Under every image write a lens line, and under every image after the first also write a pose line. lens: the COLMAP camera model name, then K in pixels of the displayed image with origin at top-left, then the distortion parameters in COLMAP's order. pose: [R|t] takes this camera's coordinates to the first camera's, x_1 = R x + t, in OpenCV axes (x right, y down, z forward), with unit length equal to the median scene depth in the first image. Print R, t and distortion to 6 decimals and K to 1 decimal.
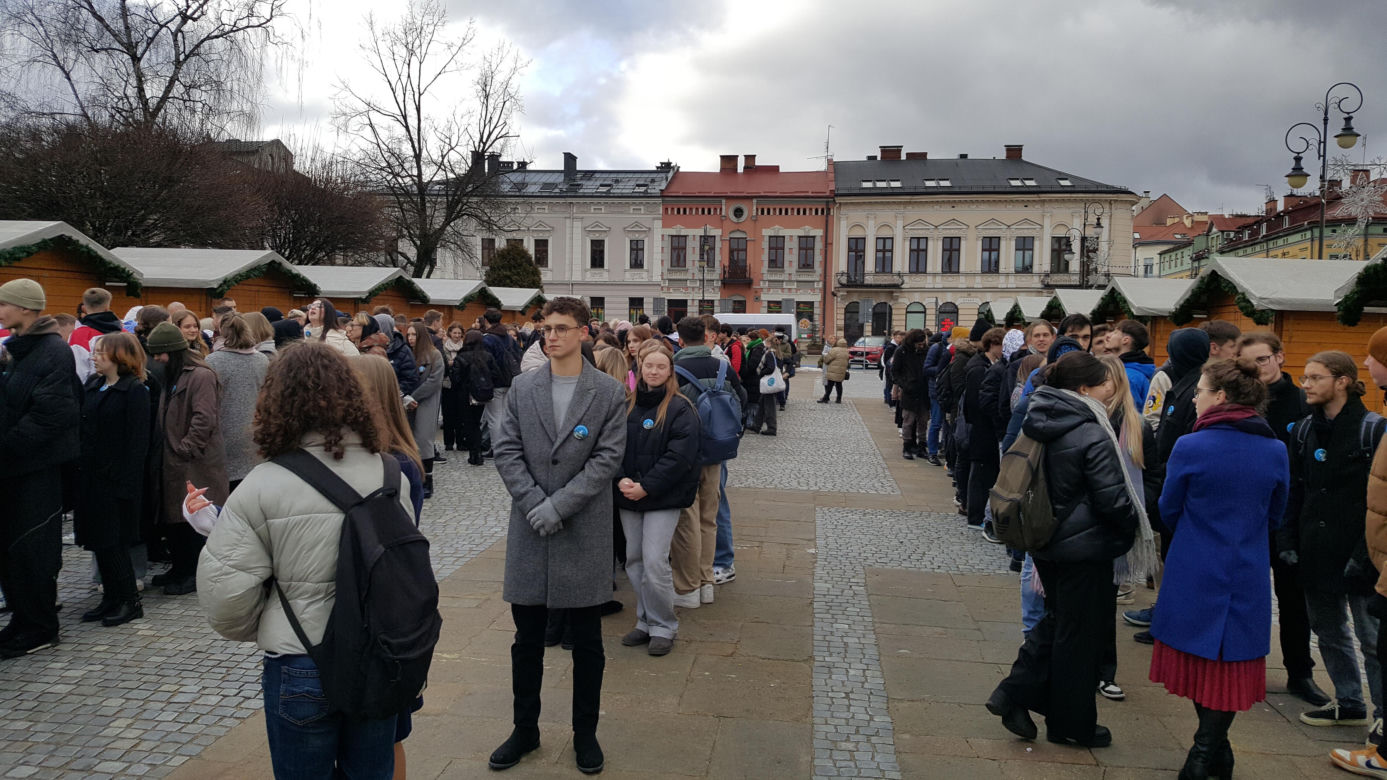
lens RADIAL K [[1077.0, 0, 693.7], [0, 1077.0, 409.1], [0, 0, 1]] dist [0.070067, -0.158845]
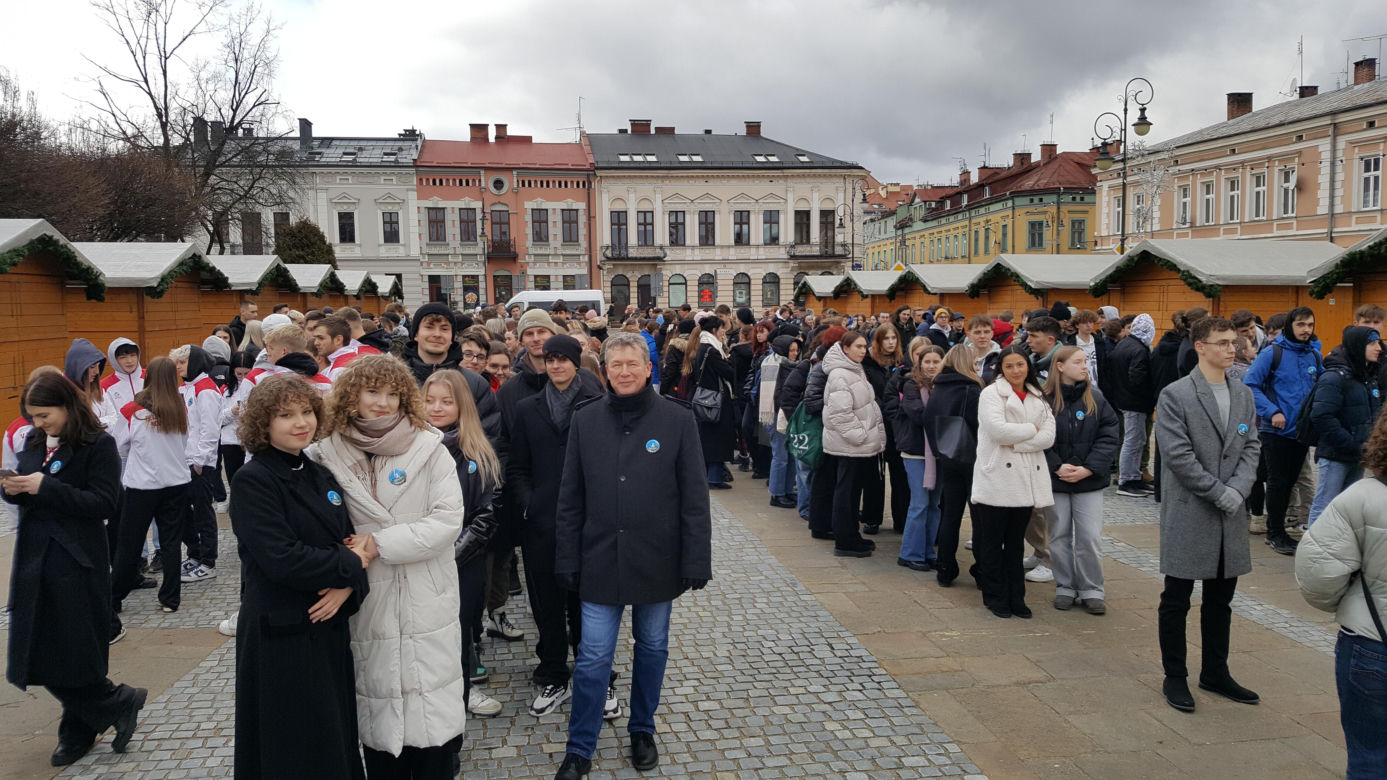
lens RADIAL K [[1049.4, 0, 713.7], [0, 1049.4, 463.6], [0, 0, 1]] dist [0.099899, -0.265094]
pose [[0.953887, -0.070893, 0.291674, -0.070906], [0.047069, 0.995016, 0.087908, -0.004438], [-0.296453, -0.070125, 0.952470, 0.006253]]
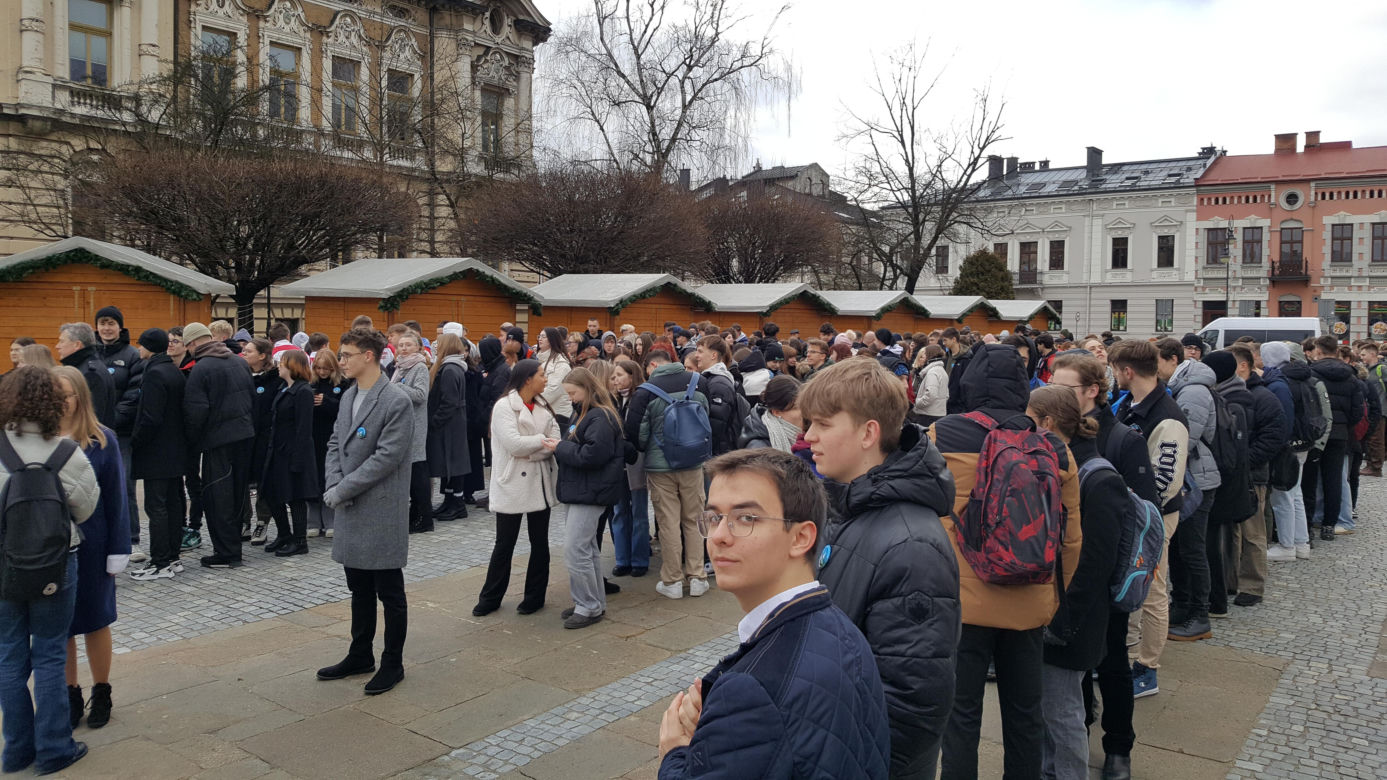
lens RADIAL K [[1075.1, 0, 675.0], [0, 1075.1, 389.9], [0, 0, 1]] dist [0.154566, -0.279220]
pose [[0.862247, 0.024202, -0.505909, 0.062964], [-0.035210, 0.999305, -0.012206, -0.002028], [0.505262, 0.028338, 0.862501, 0.003215]]
